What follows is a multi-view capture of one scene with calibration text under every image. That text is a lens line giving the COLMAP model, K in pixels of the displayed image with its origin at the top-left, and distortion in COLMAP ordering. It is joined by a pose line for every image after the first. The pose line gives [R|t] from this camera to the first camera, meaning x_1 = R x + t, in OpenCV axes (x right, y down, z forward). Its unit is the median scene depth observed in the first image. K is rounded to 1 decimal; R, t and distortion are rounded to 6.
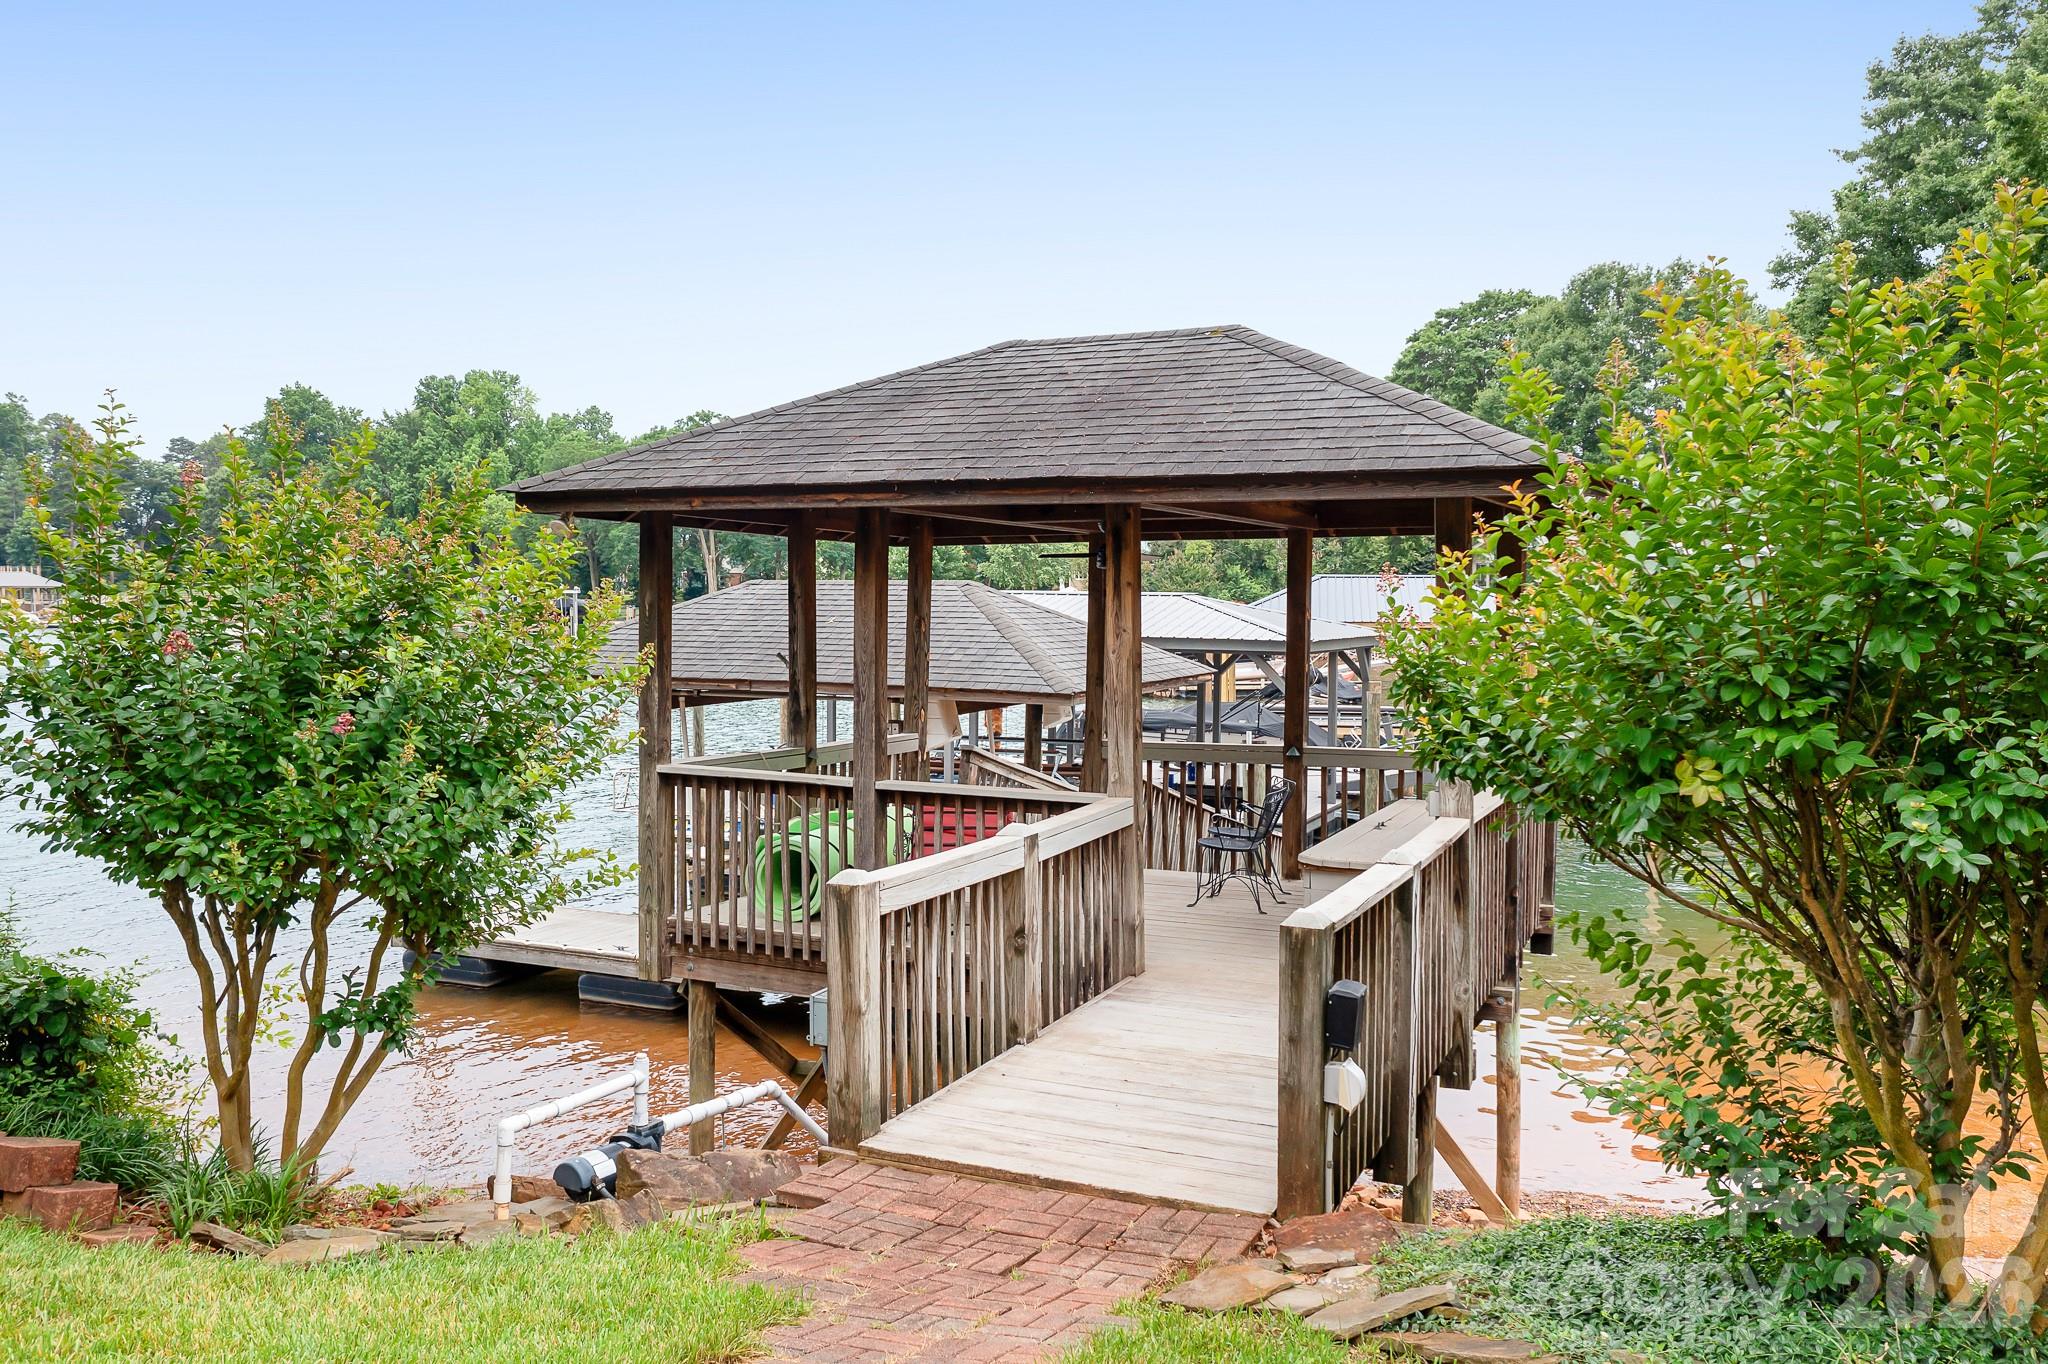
lens RADIAL K [[1608.3, 0, 1024.0], [0, 1608.3, 682.0], [0, 0, 1]] dist [-0.027991, 0.093287]
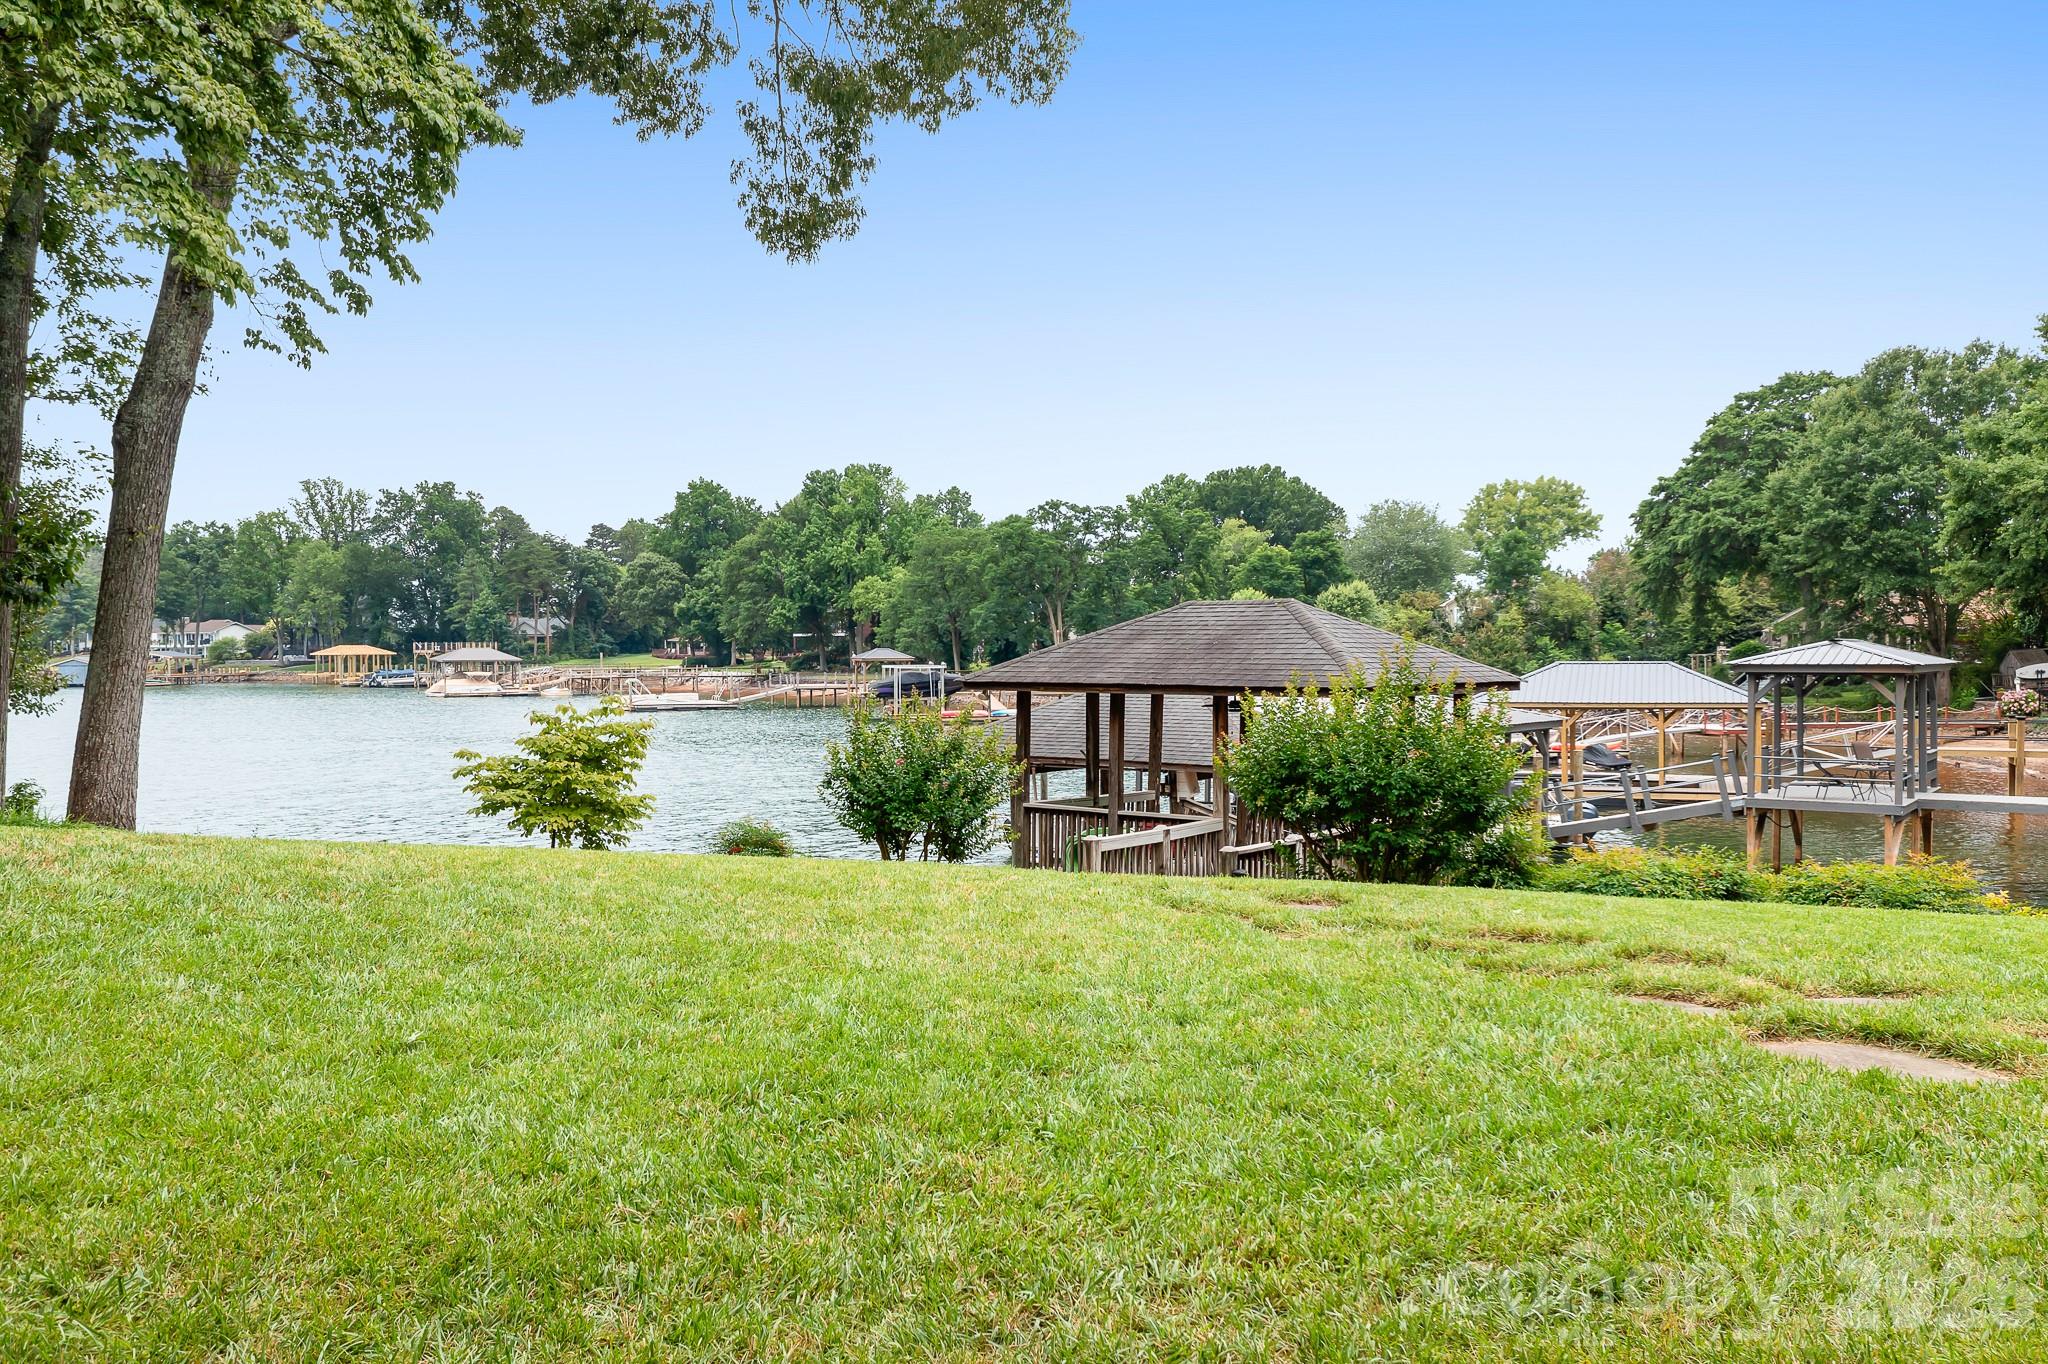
lens RADIAL K [[1608.3, 0, 1024.0], [0, 1608.3, 682.0], [0, 0, 1]] dist [-0.027991, 0.093287]
pose [[0.976780, -0.005674, -0.214170, 0.023274], [-0.002163, 0.999337, -0.036340, -0.003263], [0.214234, 0.035959, 0.976120, -0.109609]]
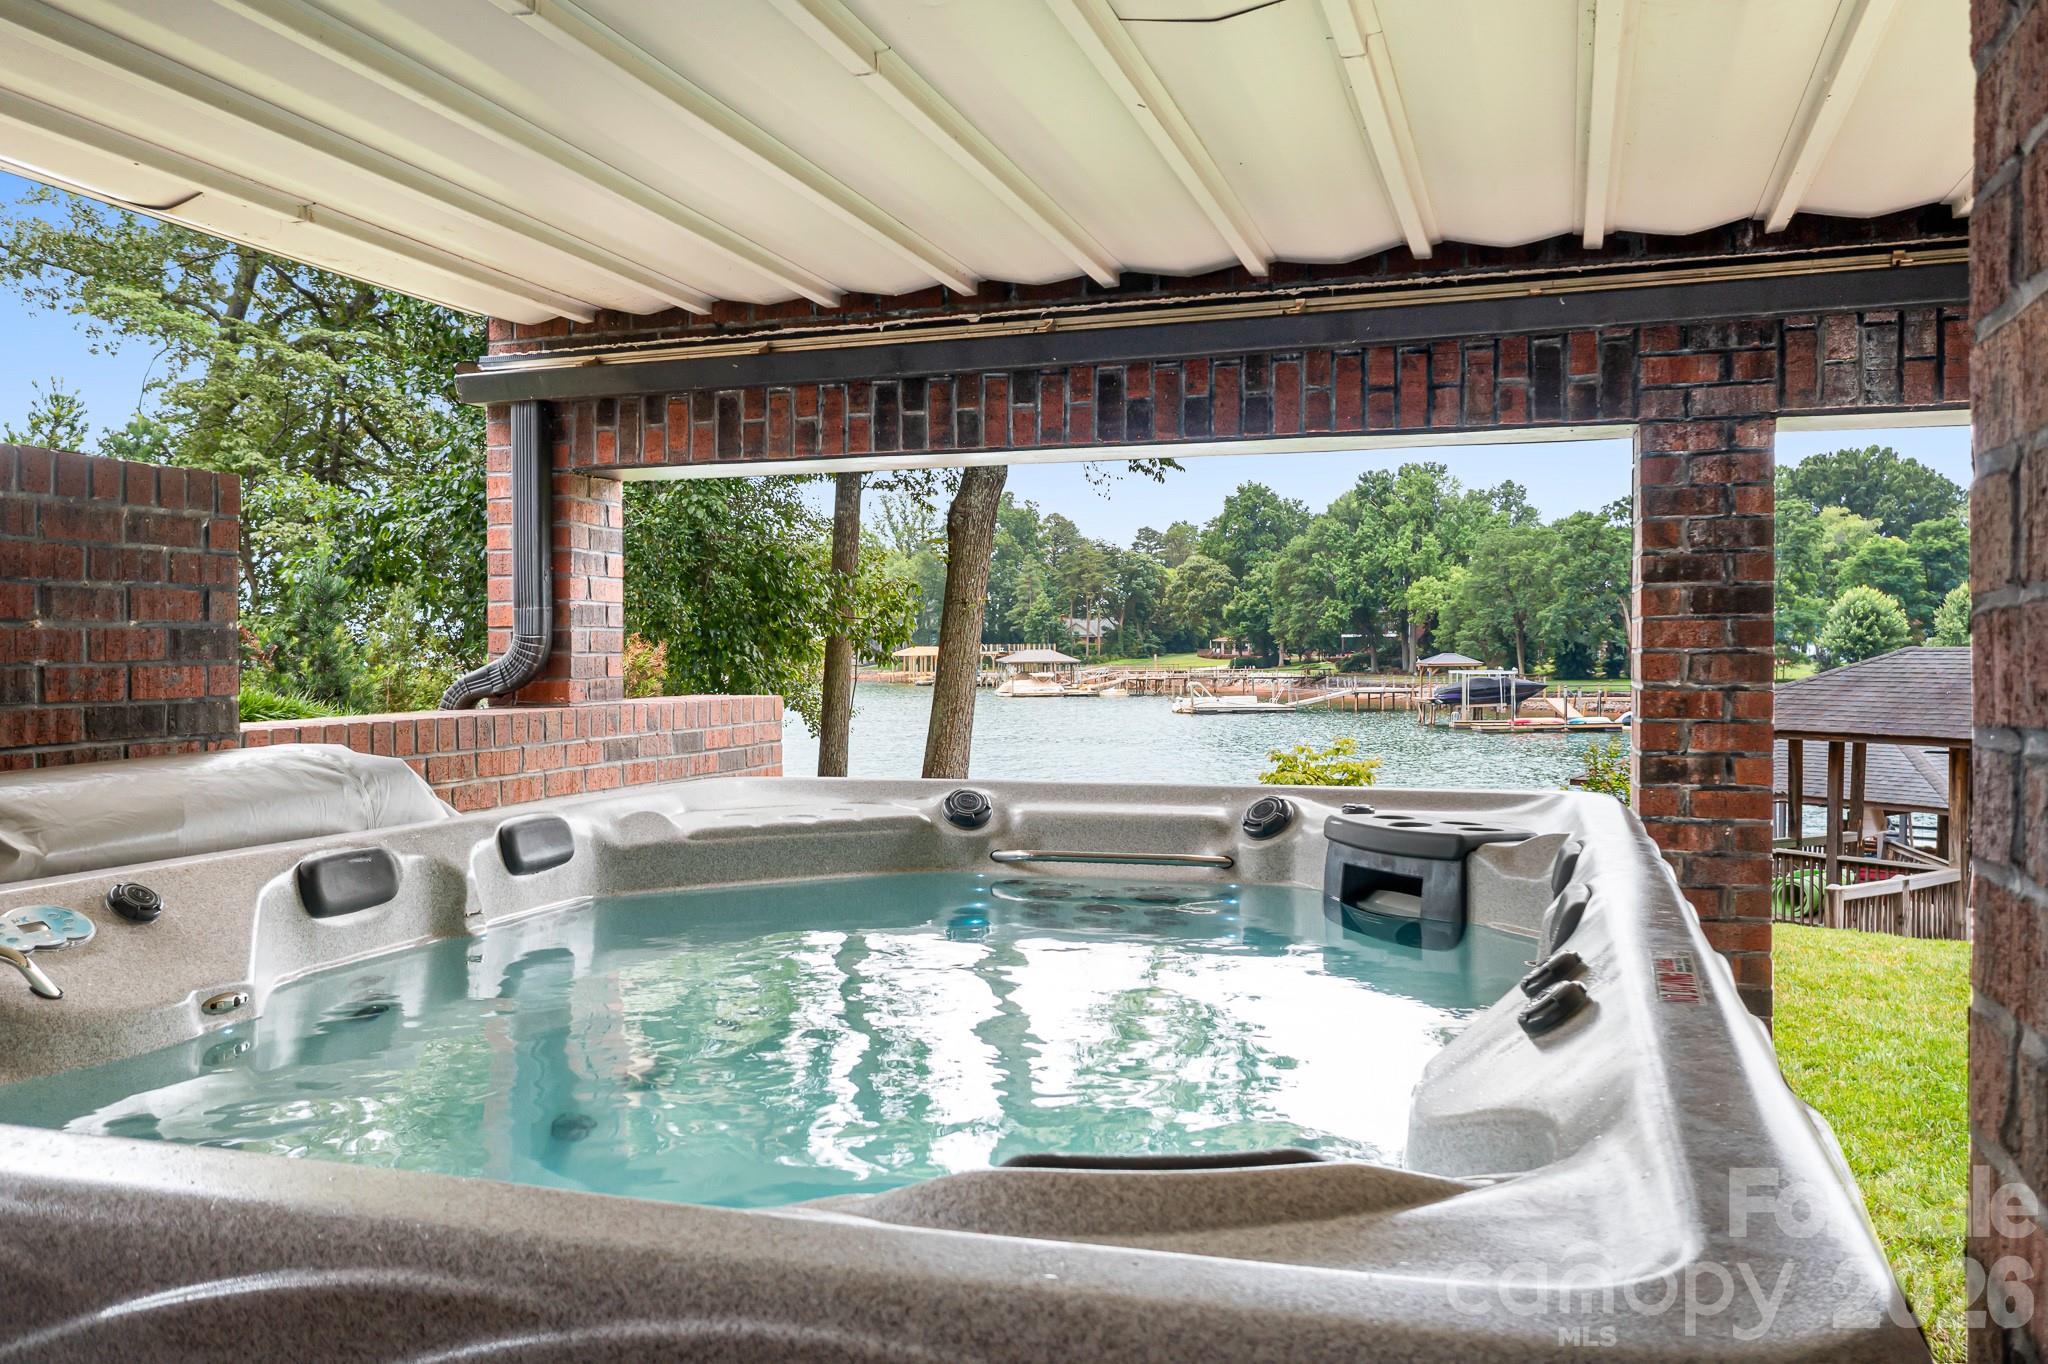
lens RADIAL K [[1617.6, 0, 1024.0], [0, 1617.6, 682.0], [0, 0, 1]] dist [-0.010842, 0.000930]
pose [[0.856440, -0.002515, -0.516241, 0.009138], [-0.015894, 0.999386, -0.031236, -0.008503], [0.516002, 0.034957, 0.855874, -0.139757]]
